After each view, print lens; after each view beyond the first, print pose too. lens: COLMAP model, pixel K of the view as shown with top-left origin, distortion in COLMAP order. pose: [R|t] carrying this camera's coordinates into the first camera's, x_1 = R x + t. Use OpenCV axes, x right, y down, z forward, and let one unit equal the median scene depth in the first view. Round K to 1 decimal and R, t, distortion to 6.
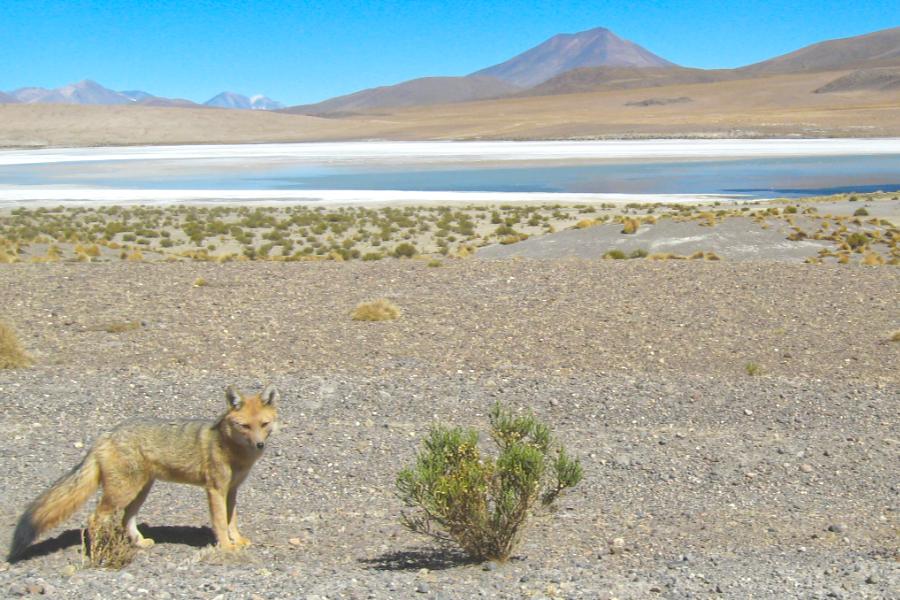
lens RADIAL K [[2748.8, 0, 450.2], [0, 2748.8, 298.7], [0, 0, 1]] dist [-0.175295, 0.000000]
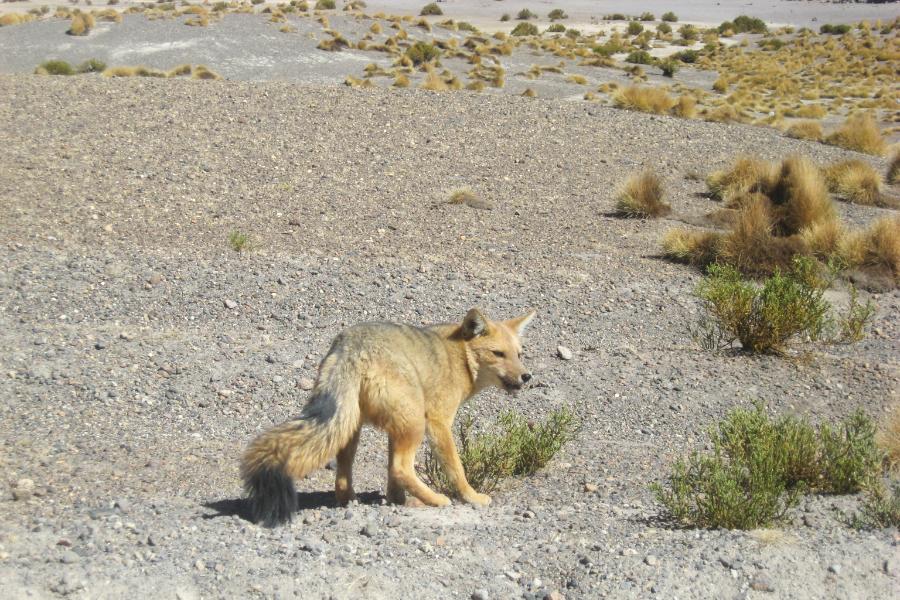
lens RADIAL K [[2748.8, 0, 449.8], [0, 2748.8, 302.9], [0, 0, 1]] dist [-0.175295, 0.000000]
pose [[0.965156, 0.003892, 0.261646, -0.019225], [-0.017042, 0.998702, 0.048007, 0.007038], [-0.261119, -0.050793, 0.963969, 0.322376]]
